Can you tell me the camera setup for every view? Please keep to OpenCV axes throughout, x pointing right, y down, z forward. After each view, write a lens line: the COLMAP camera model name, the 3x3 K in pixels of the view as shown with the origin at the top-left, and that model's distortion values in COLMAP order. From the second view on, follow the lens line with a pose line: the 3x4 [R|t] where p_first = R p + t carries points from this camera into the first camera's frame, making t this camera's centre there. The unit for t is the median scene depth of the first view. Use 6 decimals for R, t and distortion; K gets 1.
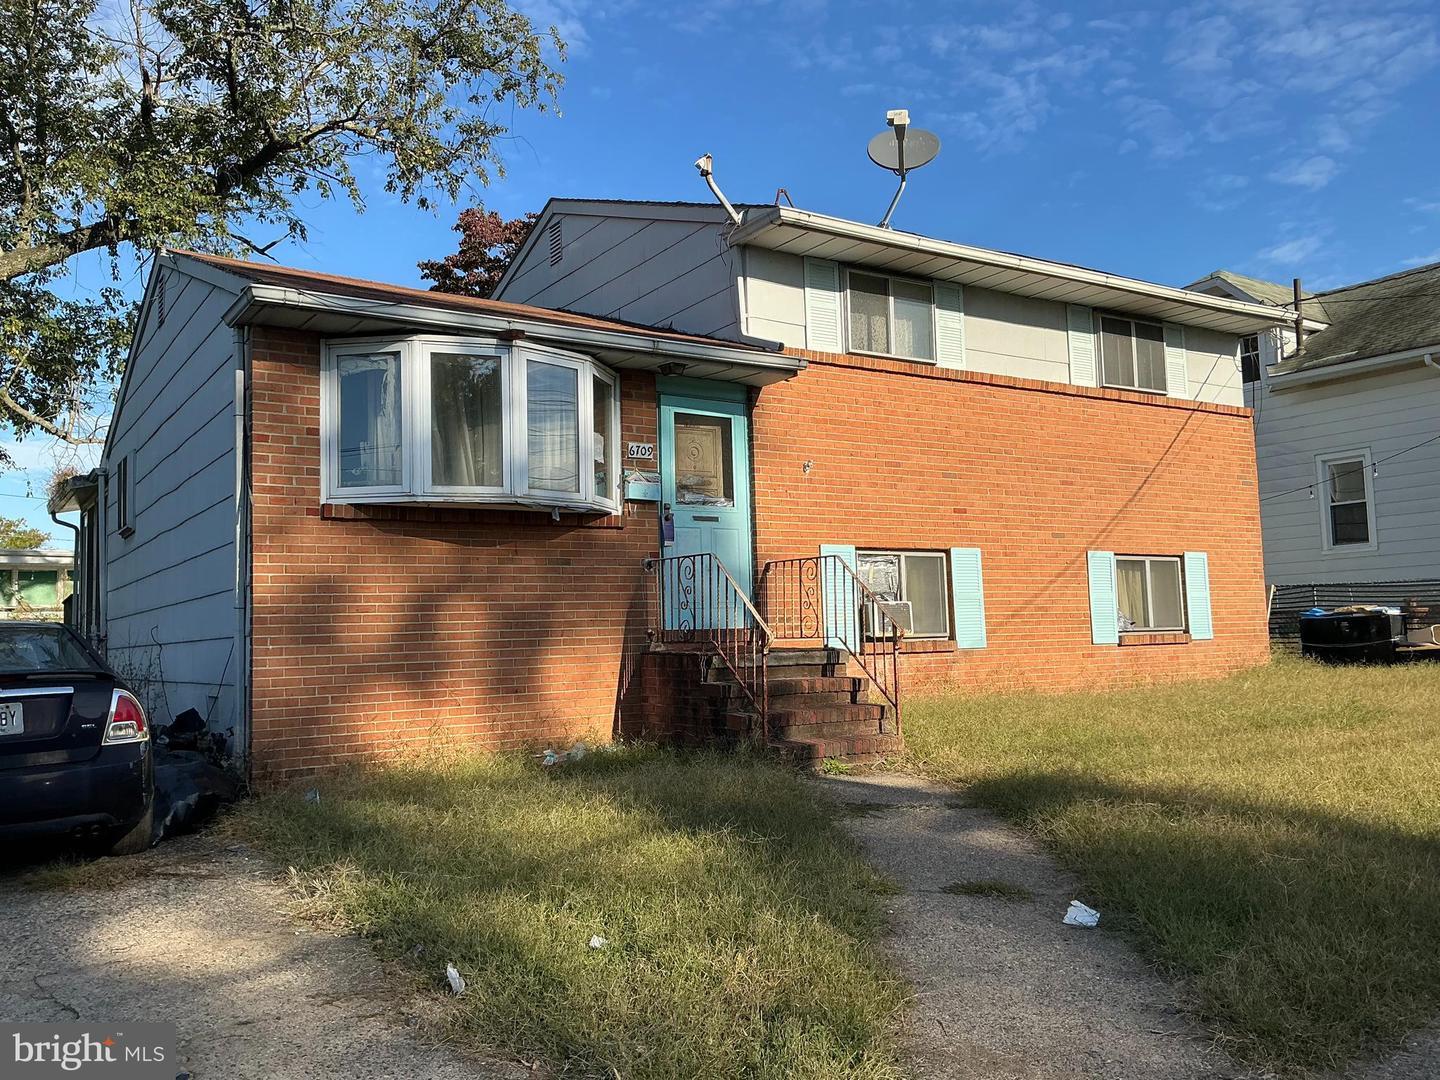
lens RADIAL K [[1206.0, 0, 720.2], [0, 1206.0, 539.5], [0, 0, 1]] dist [0.051766, 0.004341]
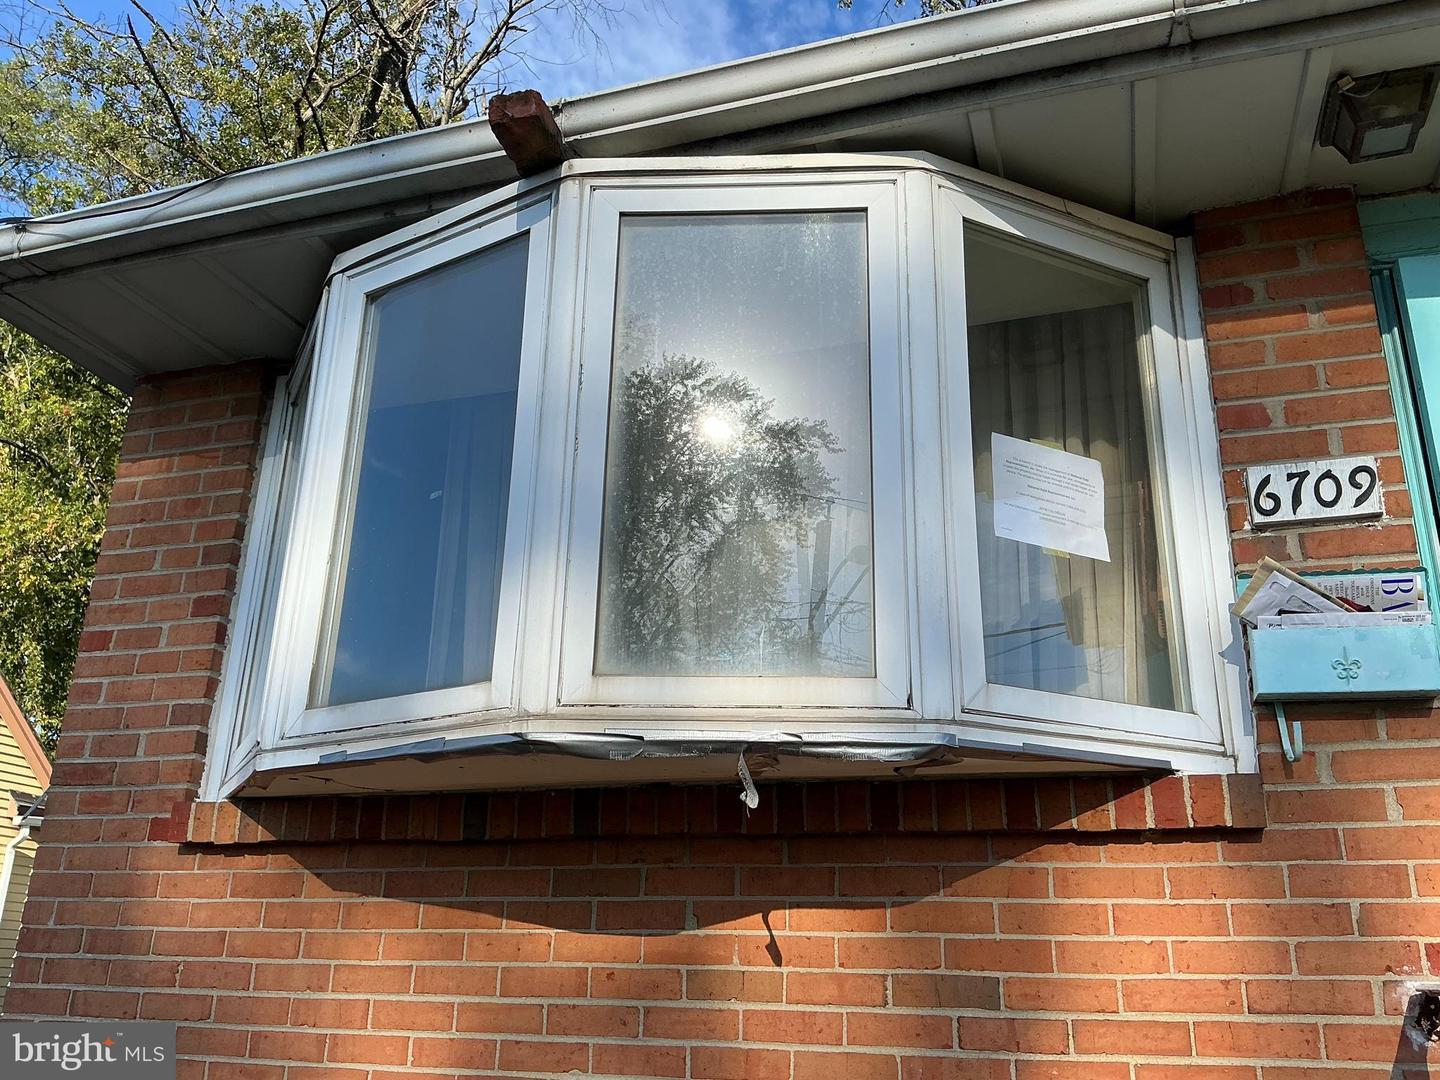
lens RADIAL K [[1206.0, 0, 720.5], [0, 1206.0, 548.0], [0, 0, 1]] dist [0.051766, 0.004341]
pose [[0.626217, -0.226323, -0.746076, 0.039133], [0.025102, 0.962296, -0.270845, -0.001625], [0.779244, 0.150880, 0.608288, 0.829242]]
